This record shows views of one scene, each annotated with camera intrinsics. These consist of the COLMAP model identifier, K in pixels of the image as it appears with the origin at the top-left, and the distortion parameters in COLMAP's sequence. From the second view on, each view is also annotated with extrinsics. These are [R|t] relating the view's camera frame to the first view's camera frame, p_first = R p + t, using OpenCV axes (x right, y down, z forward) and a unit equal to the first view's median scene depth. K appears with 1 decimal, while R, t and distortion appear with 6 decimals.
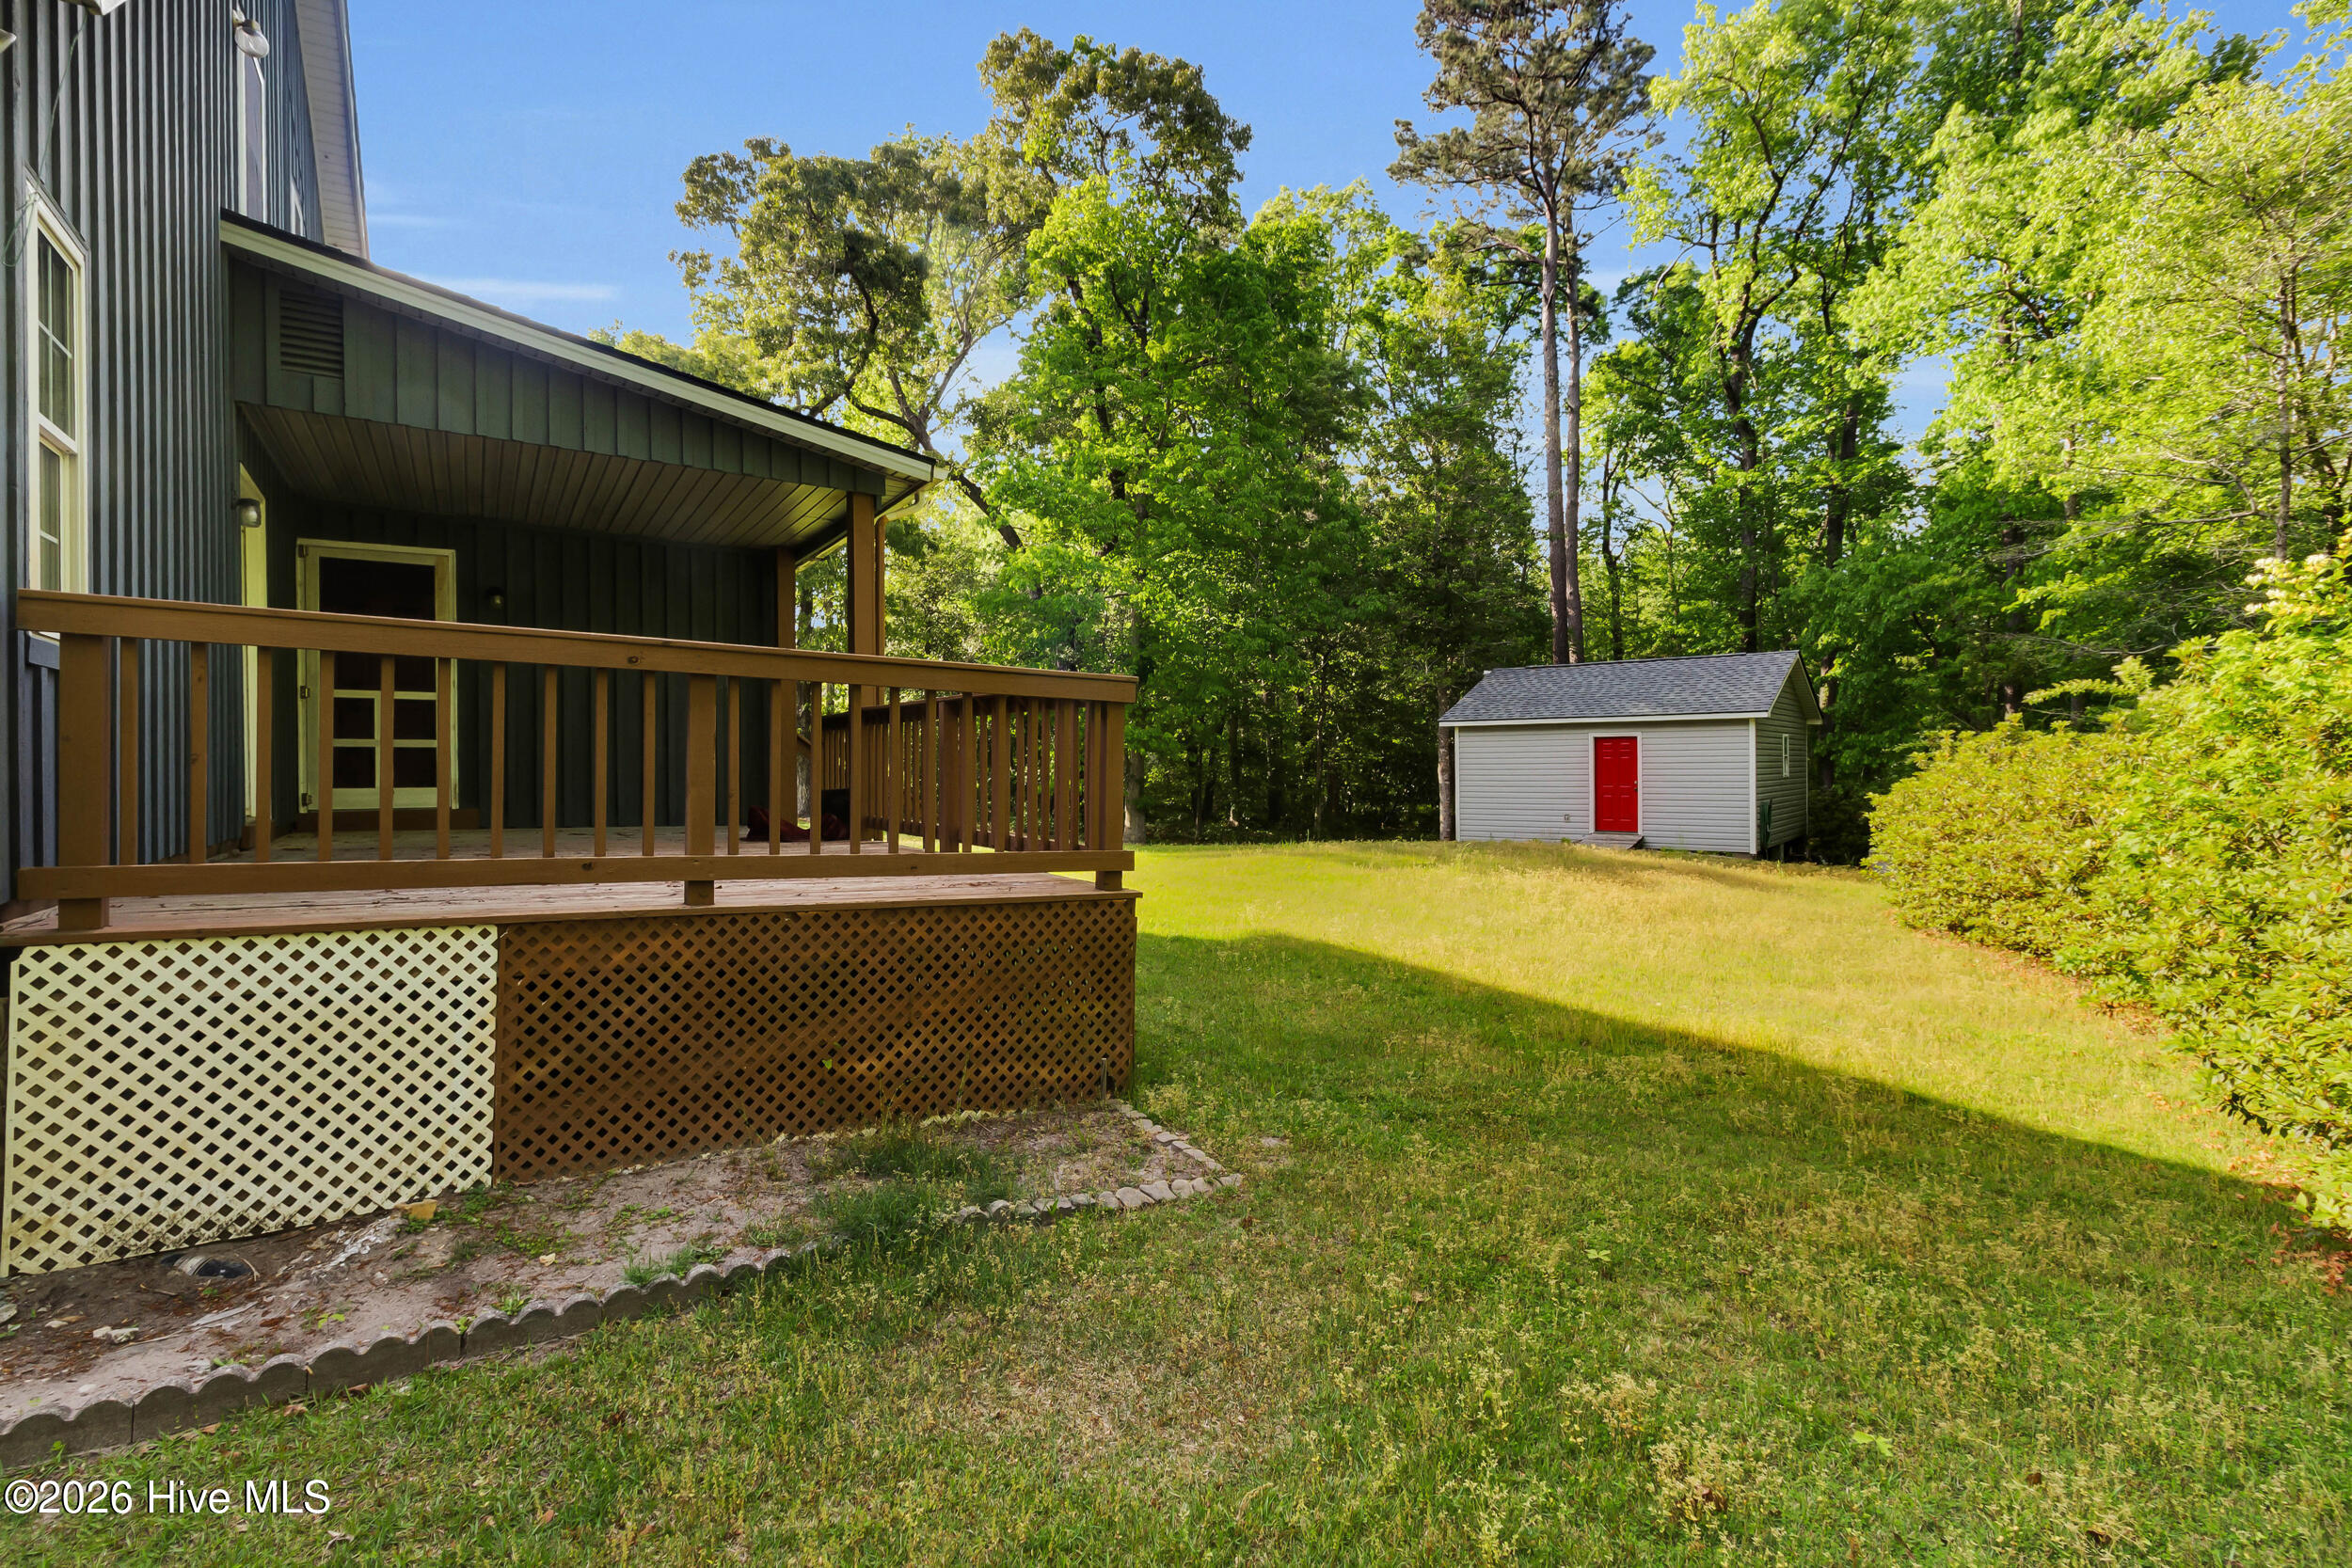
lens RADIAL K [[1115.4, 0, 1179.6], [0, 1115.4, 771.2], [0, 0, 1]] dist [0.002279, 0.000230]
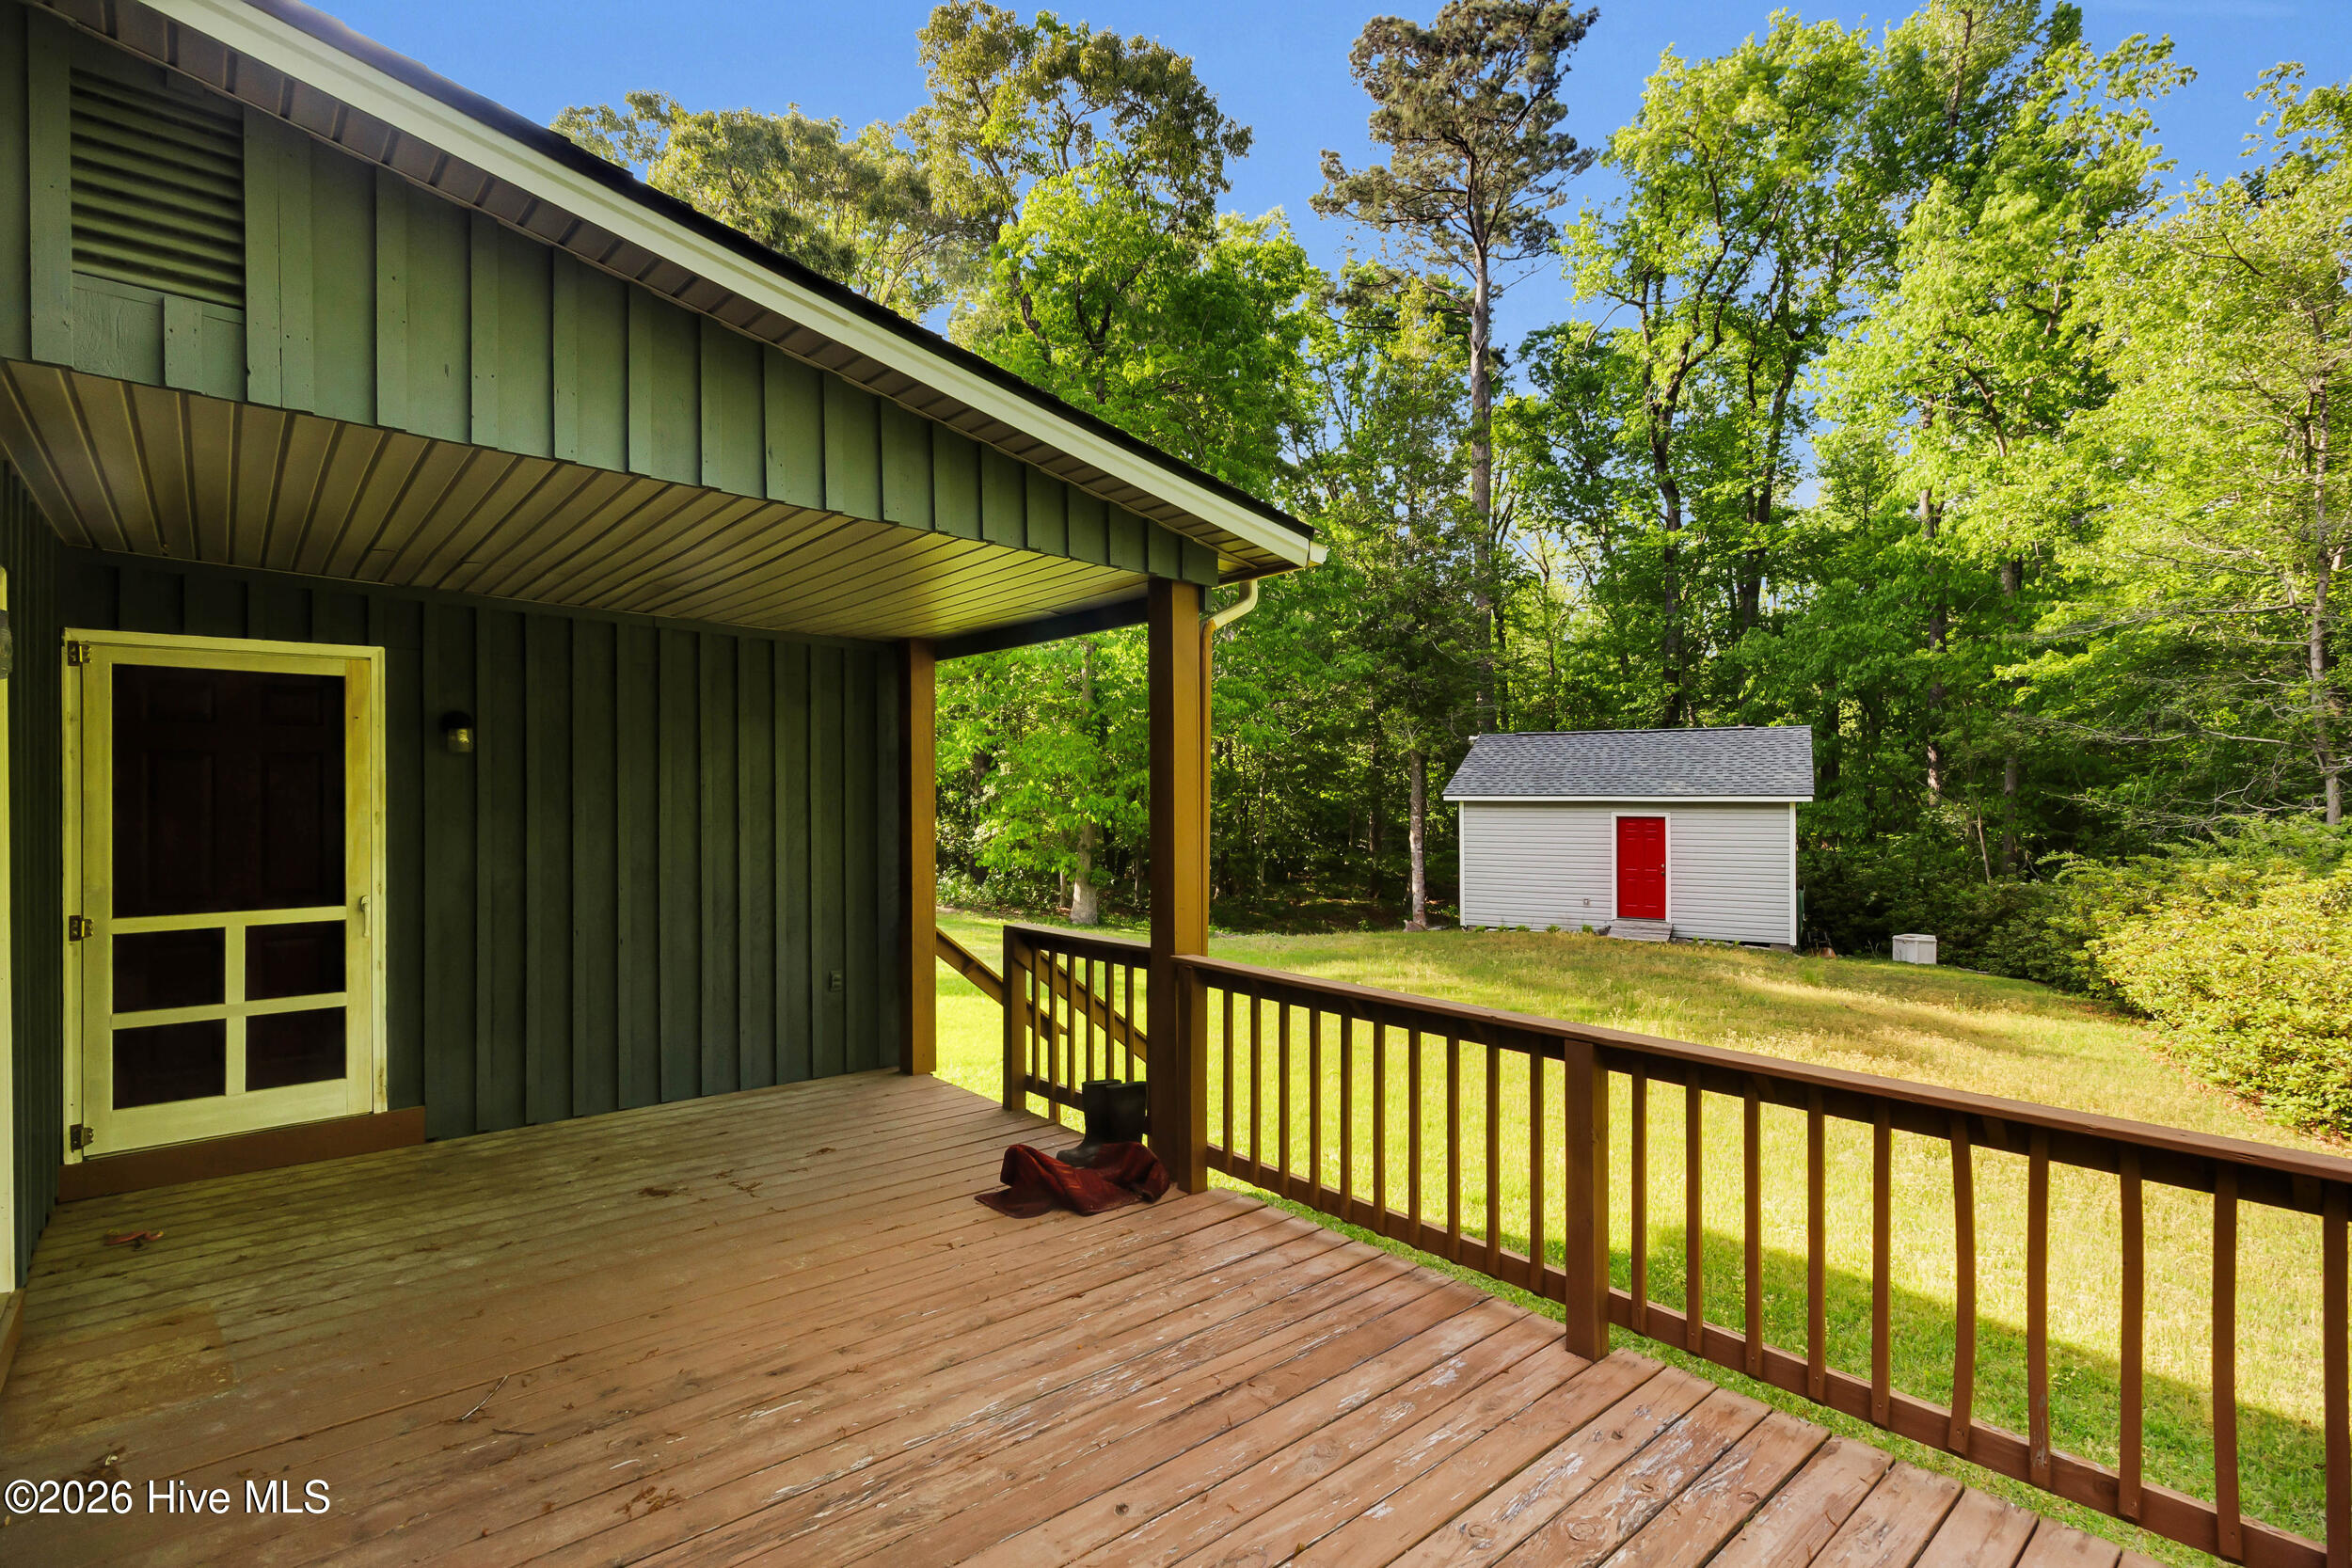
lens RADIAL K [[1091.1, 0, 1176.0], [0, 1091.1, 784.0], [0, 0, 1]] dist [0.000659, -0.000567]
pose [[0.987715, 0.004980, 0.156188, -0.122914], [-0.004002, 0.999970, -0.006578, -0.045973], [-0.156216, 0.005872, 0.987705, 0.143799]]
